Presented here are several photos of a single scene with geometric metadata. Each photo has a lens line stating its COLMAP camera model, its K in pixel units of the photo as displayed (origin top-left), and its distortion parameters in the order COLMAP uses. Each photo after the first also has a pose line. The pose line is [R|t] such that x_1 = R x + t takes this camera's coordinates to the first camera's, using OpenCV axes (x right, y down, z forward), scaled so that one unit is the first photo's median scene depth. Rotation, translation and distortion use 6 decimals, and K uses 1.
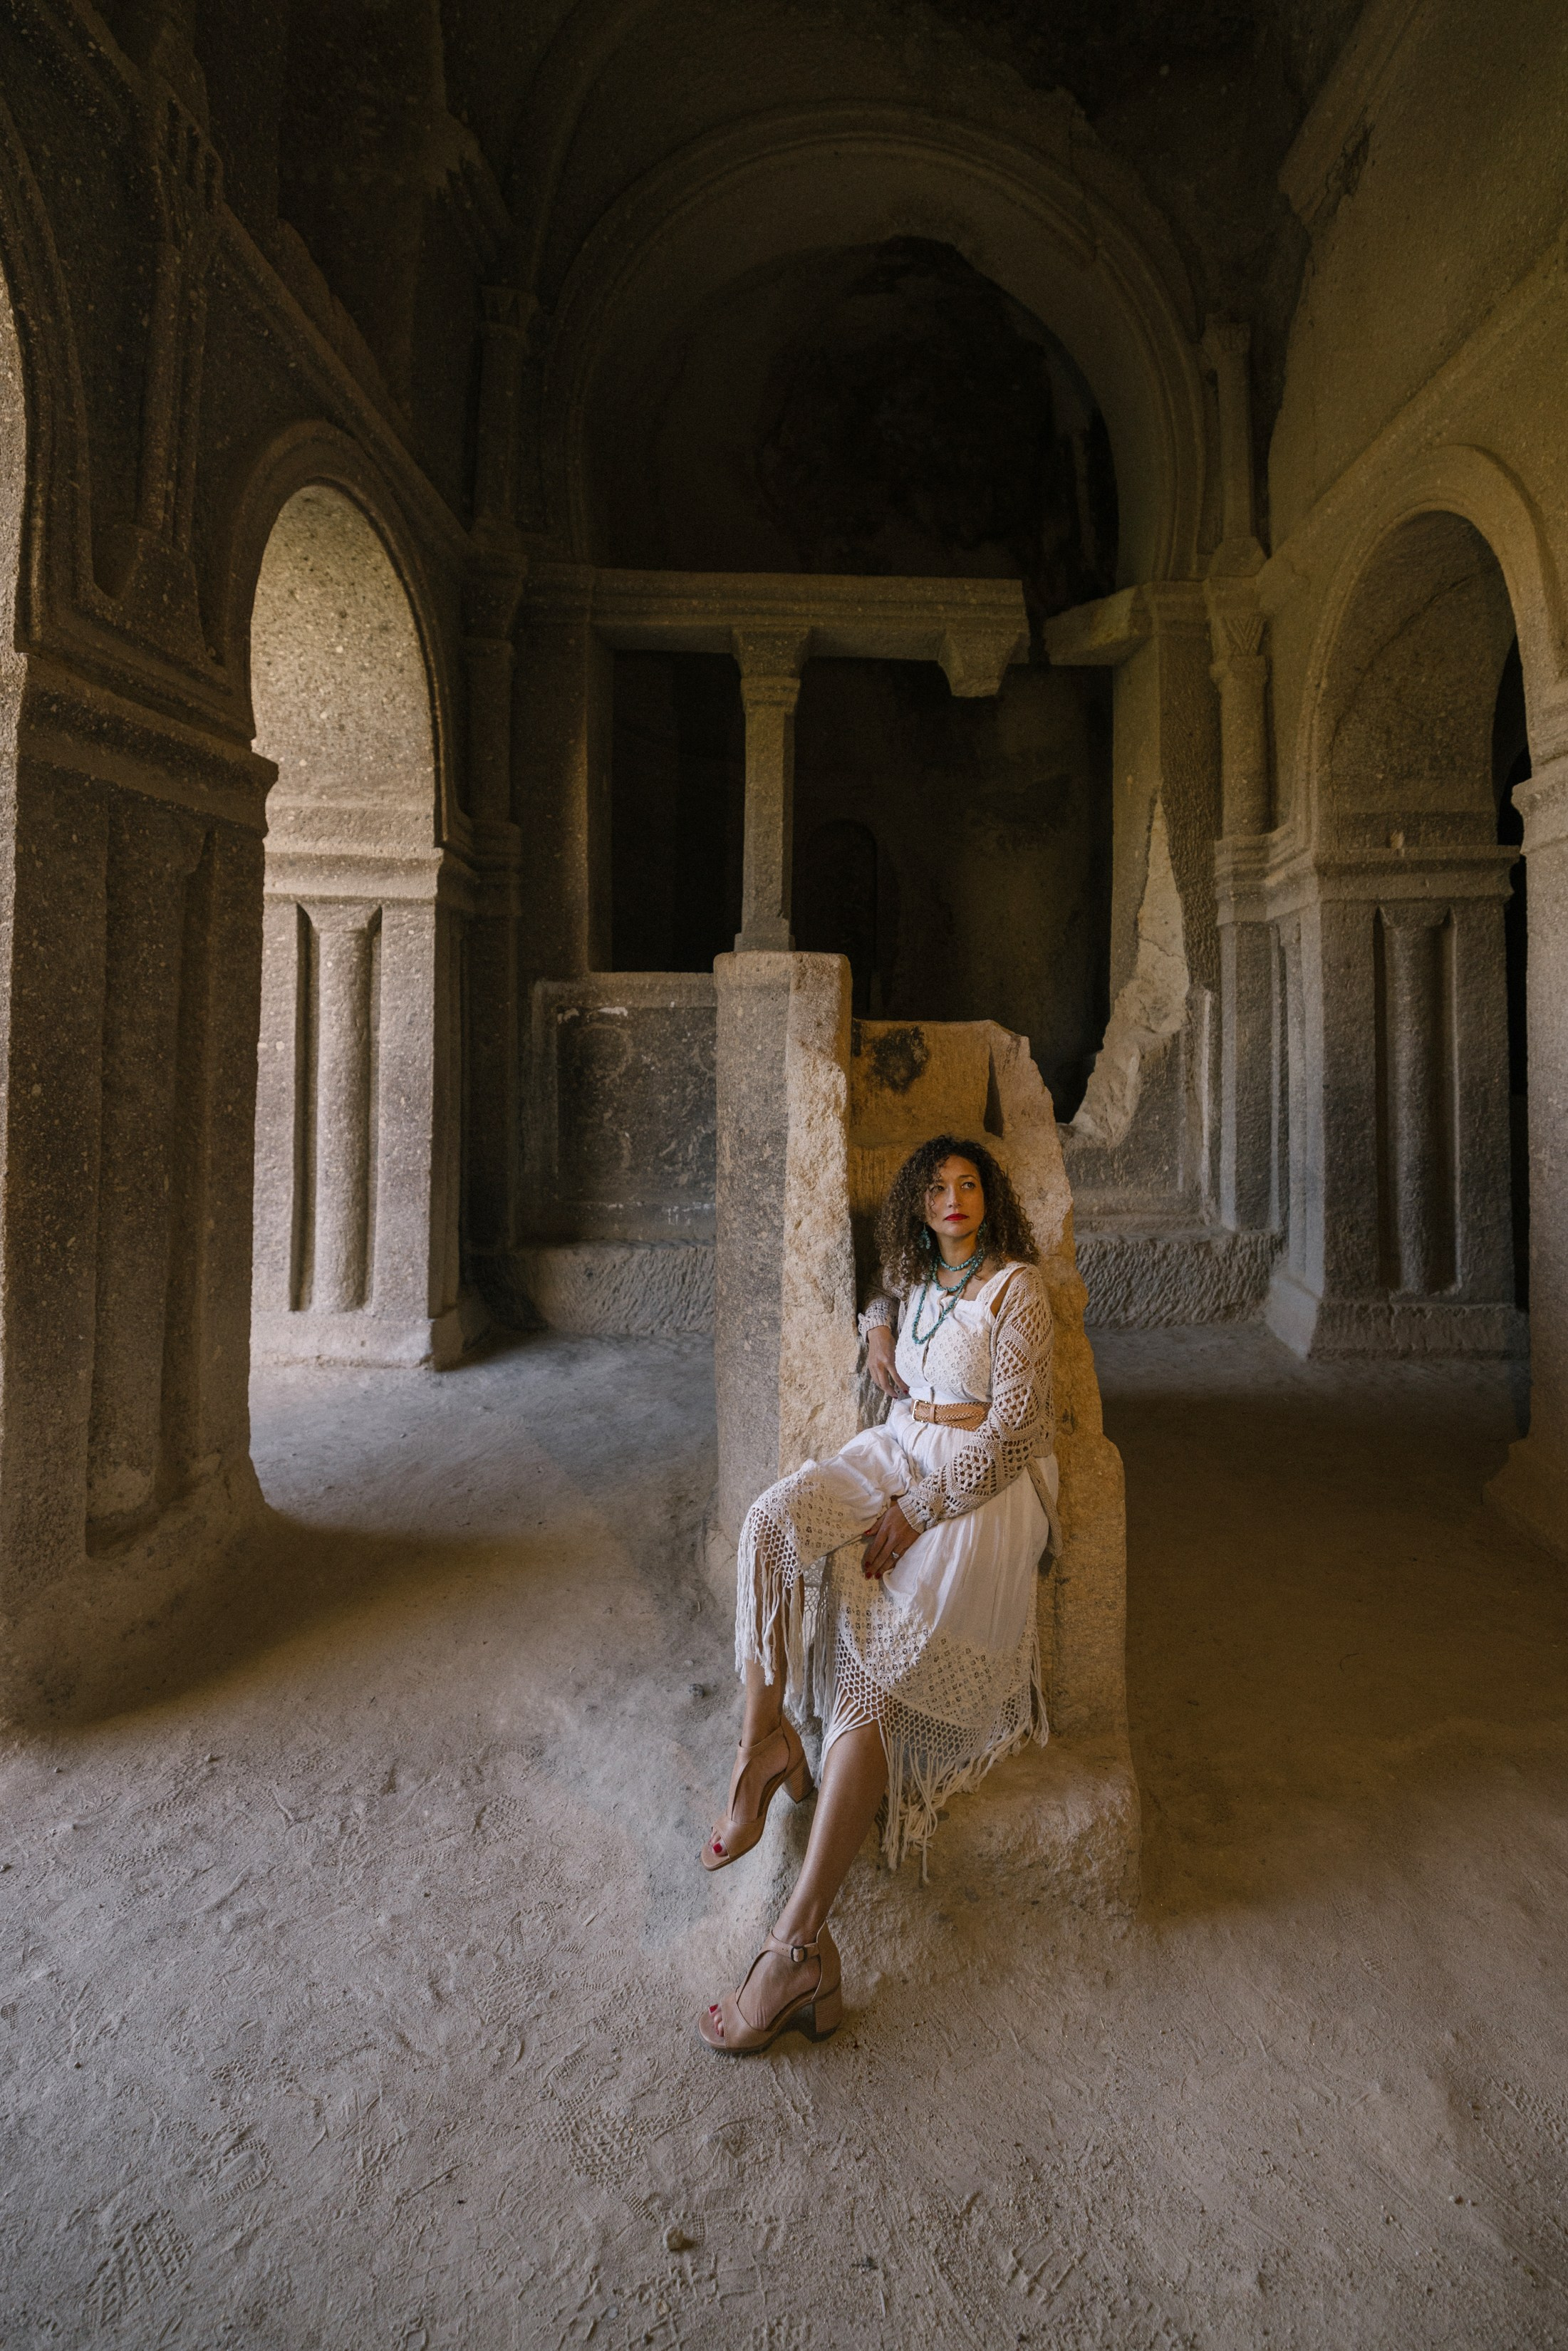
lens RADIAL K [[1152.4, 0, 870.9], [0, 1152.4, 1033.4], [0, 0, 1]] dist [0.000632, -0.000102]
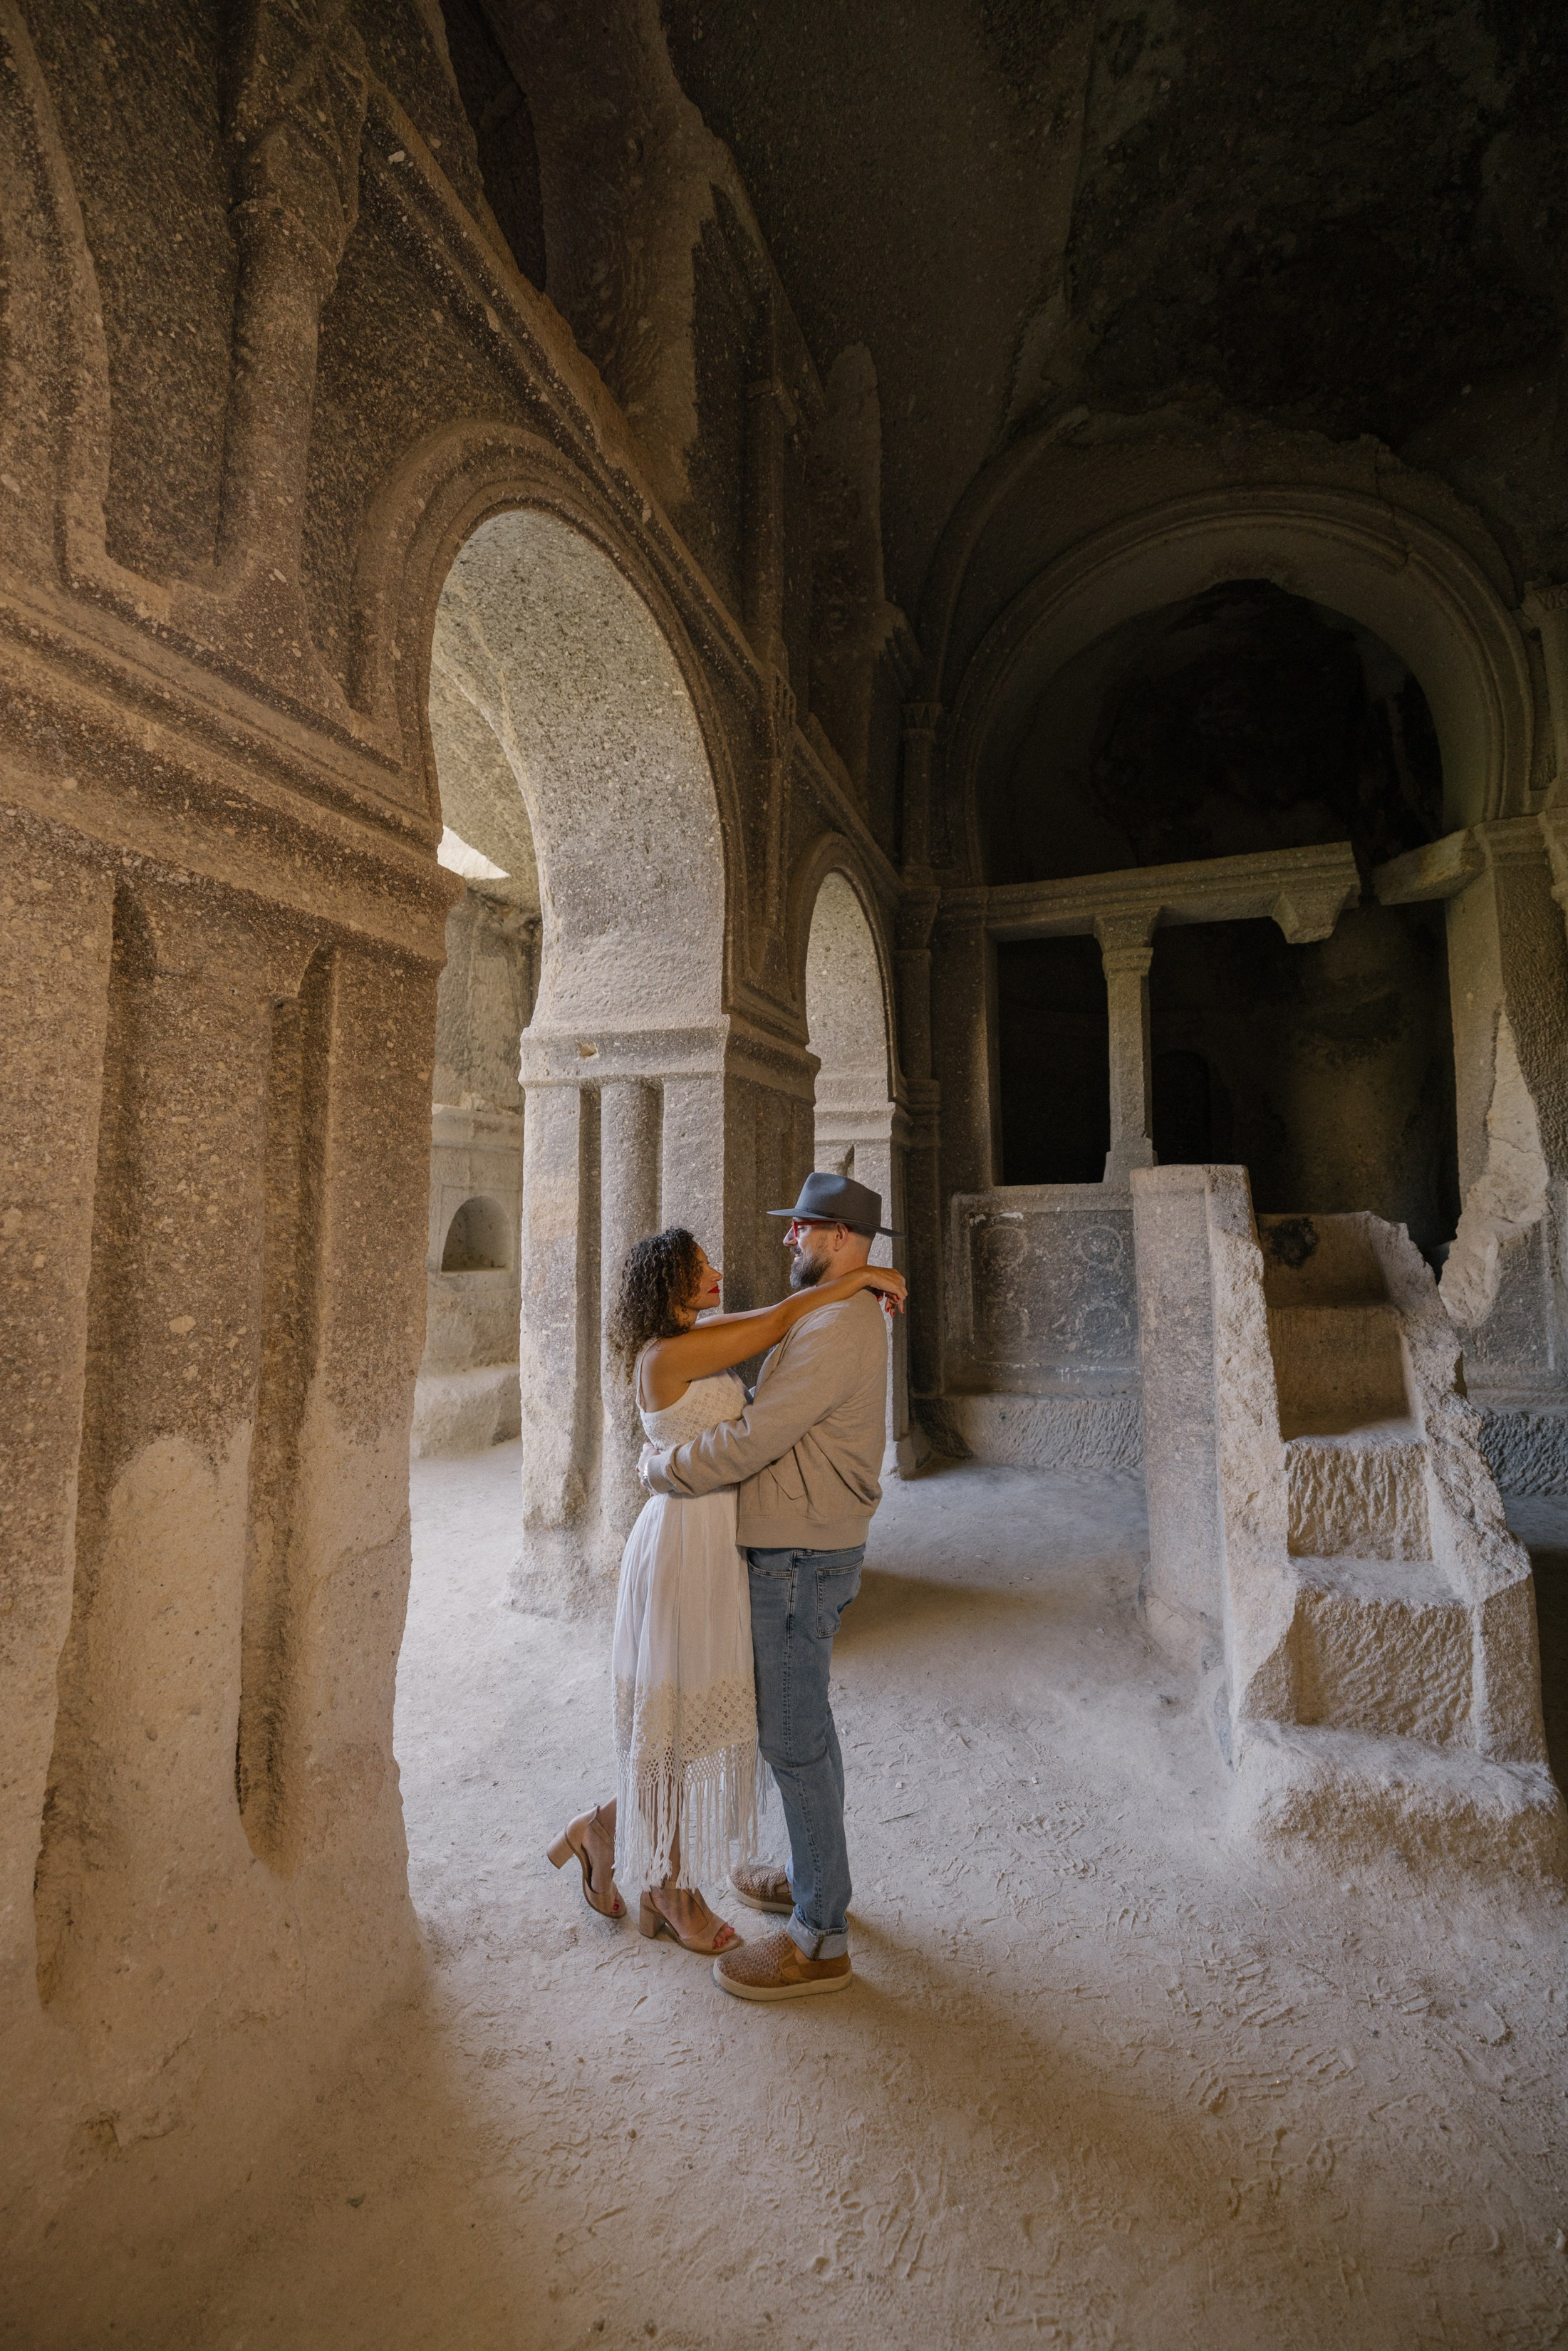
lens RADIAL K [[981.1, 0, 777.1], [0, 981.1, 1174.9], [0, 0, 1]] dist [0.002447, -0.000976]
pose [[0.925063, -0.041471, -0.377542, -0.054442], [0.017056, 0.997554, -0.067785, 0.006568], [0.379430, 0.056266, 0.923508, -0.152887]]
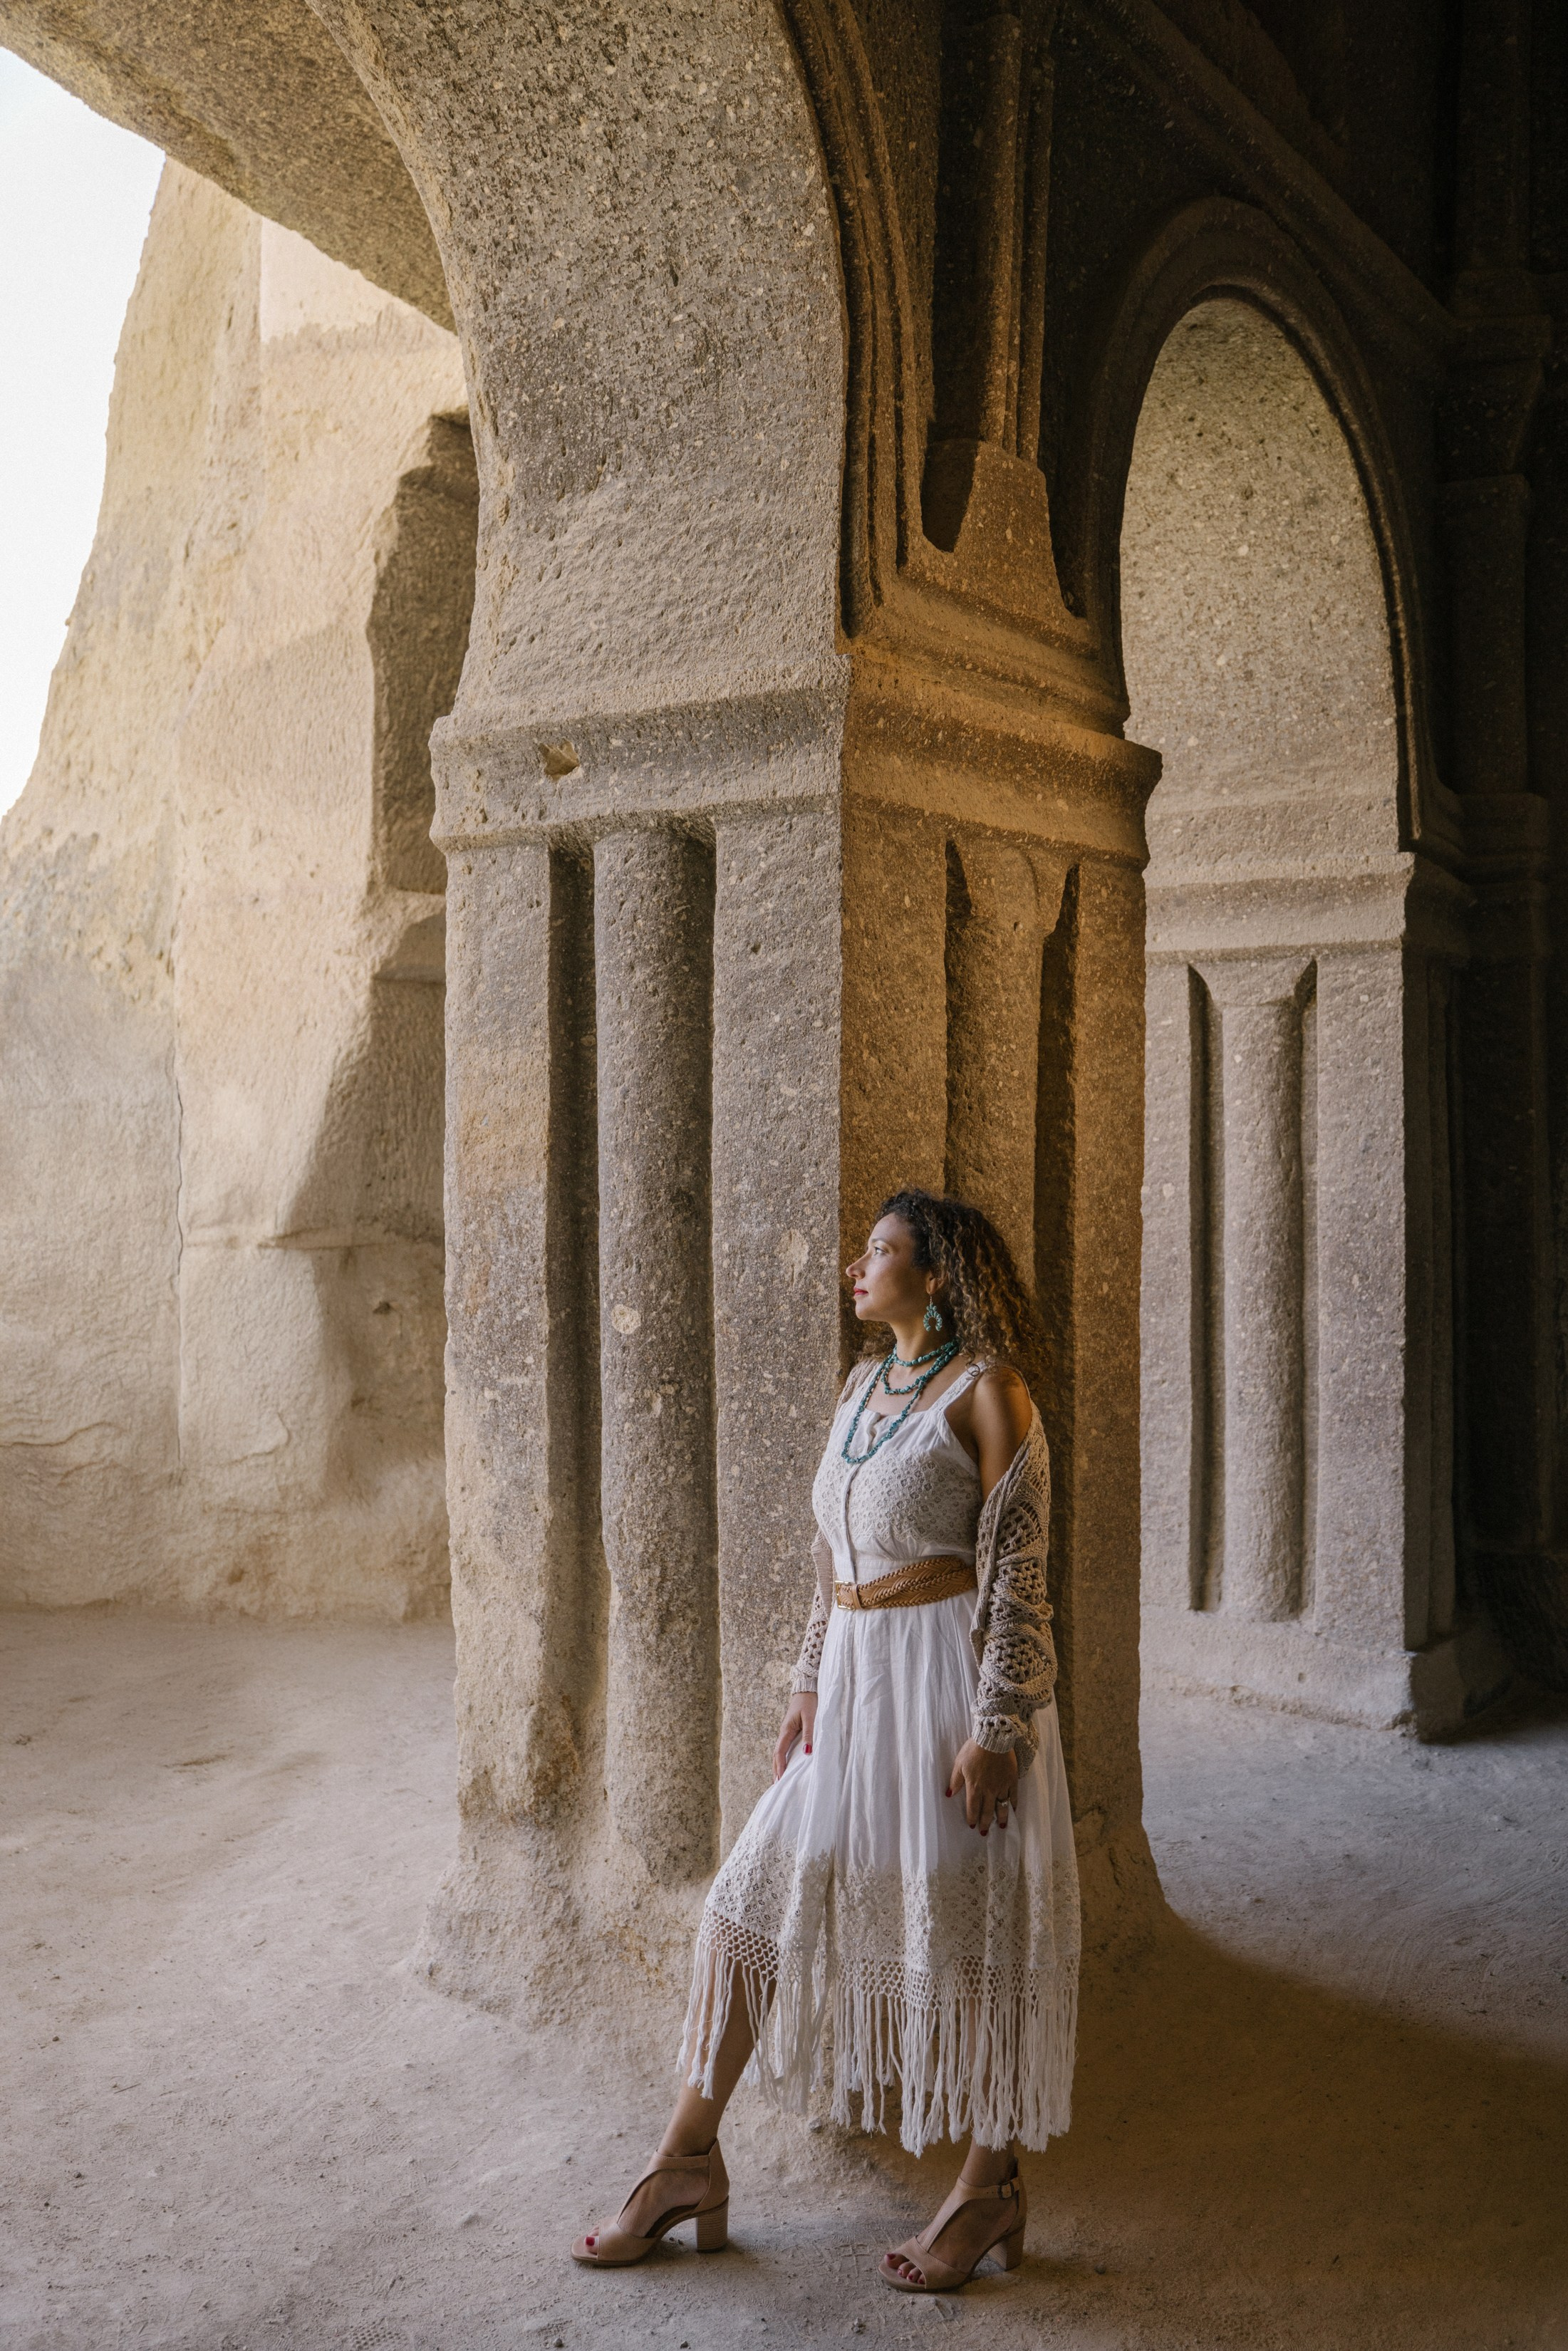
lens RADIAL K [[2028.8, 0, 777.4], [0, 2028.8, 1154.8], [0, 0, 1]] dist [-0.001156, 0.005929]
pose [[0.790514, -0.019478, -0.612134, 0.002559], [0.017190, 0.999806, -0.009615, -0.001699], [0.612203, -0.002922, 0.790695, -0.016883]]
